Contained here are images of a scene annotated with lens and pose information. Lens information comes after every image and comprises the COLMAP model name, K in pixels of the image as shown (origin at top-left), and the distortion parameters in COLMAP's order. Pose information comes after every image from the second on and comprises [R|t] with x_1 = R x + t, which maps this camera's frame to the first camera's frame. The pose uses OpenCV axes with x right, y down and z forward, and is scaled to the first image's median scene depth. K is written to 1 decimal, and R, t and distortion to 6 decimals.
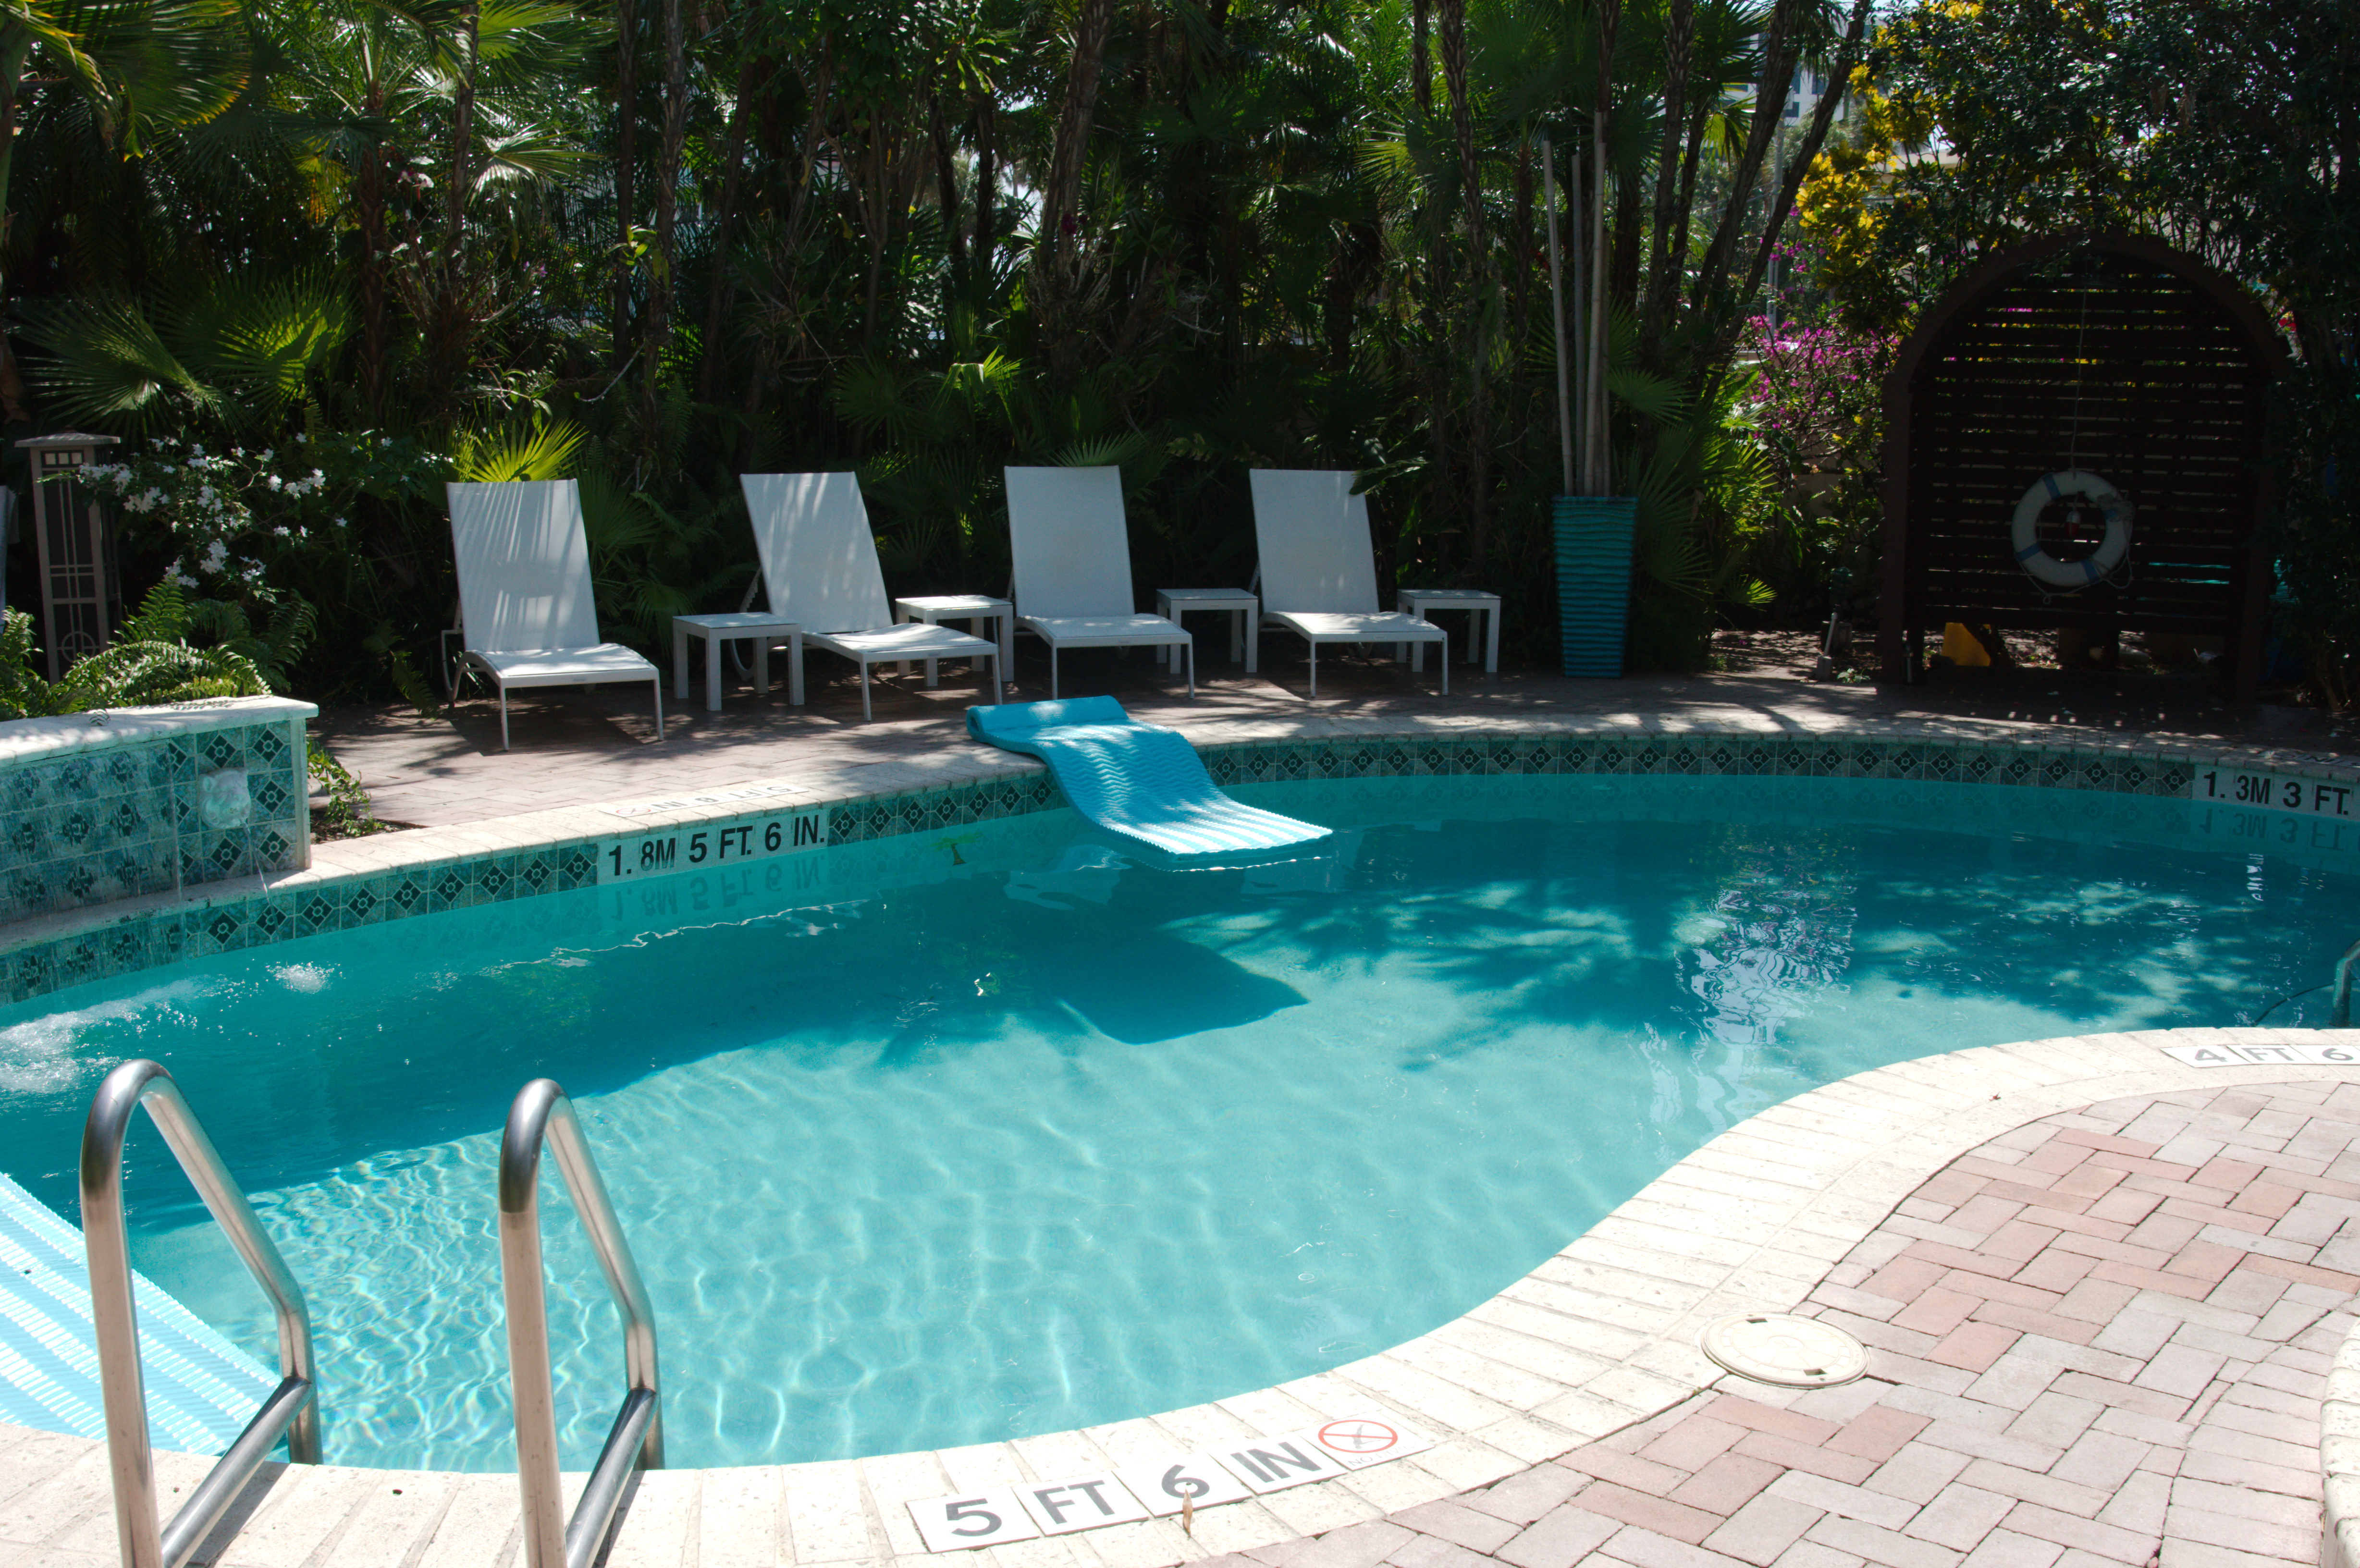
lens RADIAL K [[2616.6, 0, 1176.2], [0, 2616.6, 813.1], [0, 0, 1]] dist [-0.078606, 0.057903]
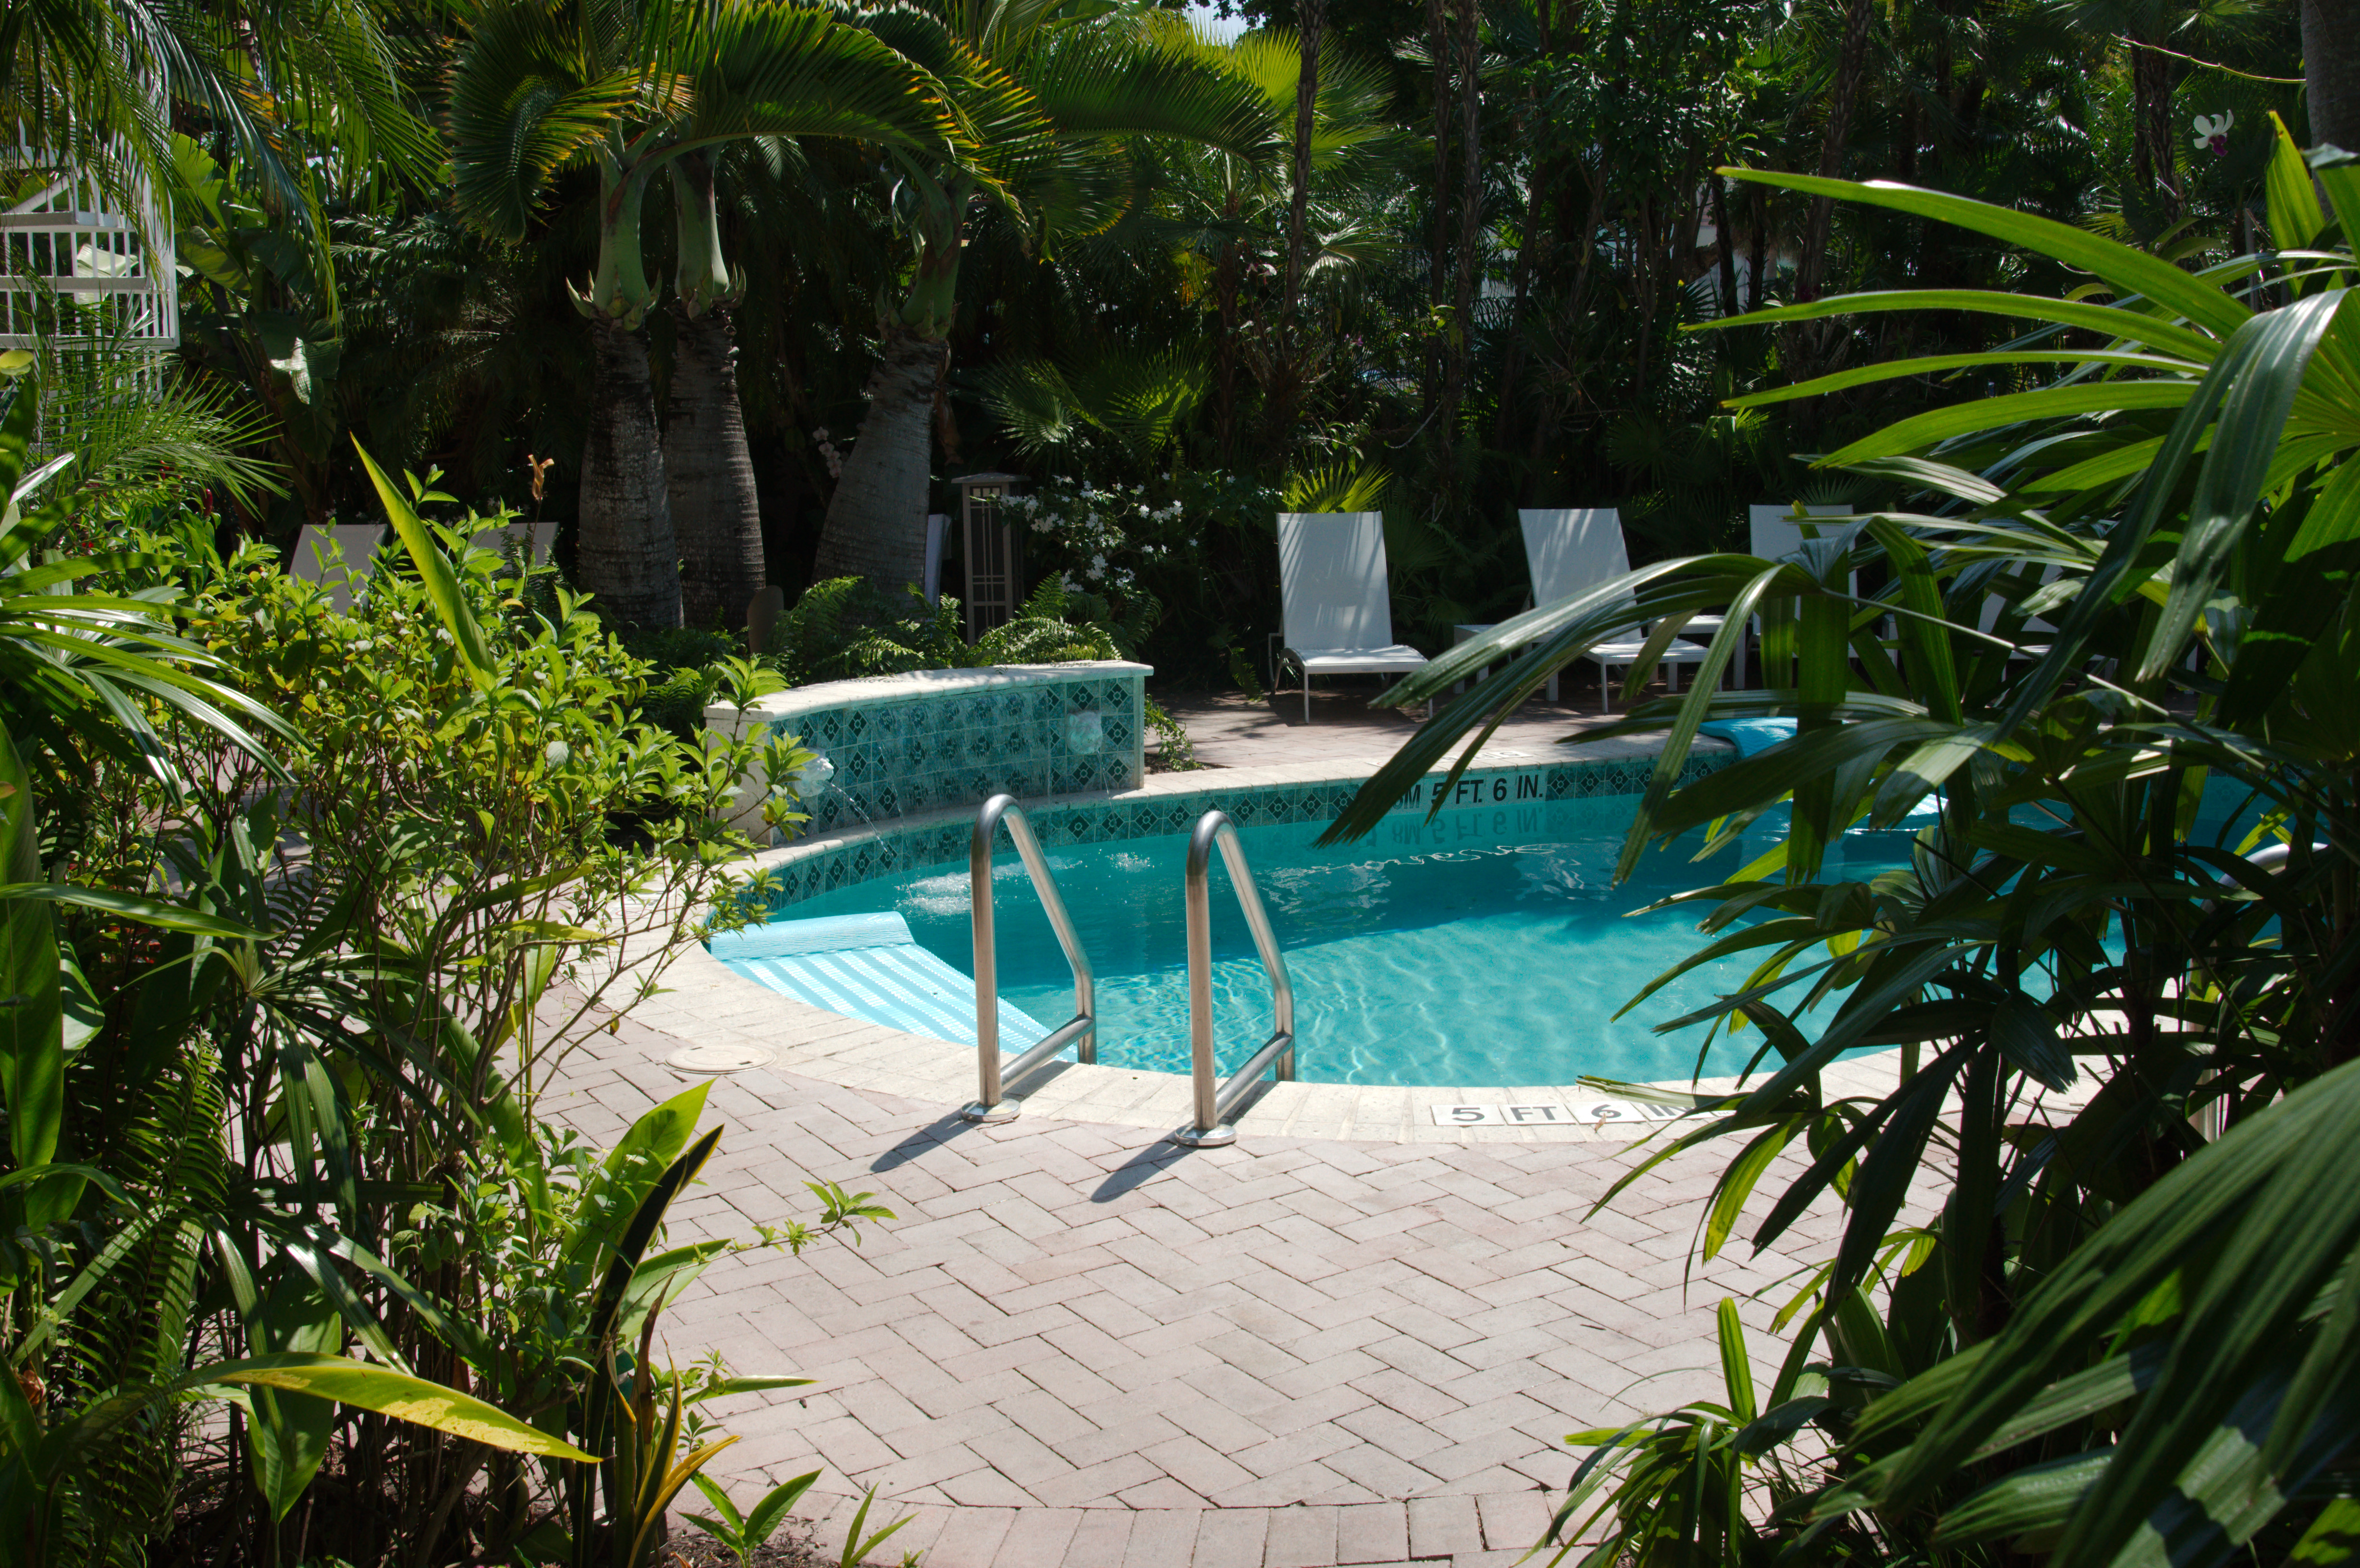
lens RADIAL K [[2436.6, 0, 1180.6], [0, 2436.6, 732.2], [0, 0, 1]] dist [0.013250, 0.020285]
pose [[0.947456, 0.034187, -0.318054, 0.052438], [-0.047788, 0.998242, -0.035056, 0.021611], [0.316296, 0.048413, 0.947424, -0.117863]]
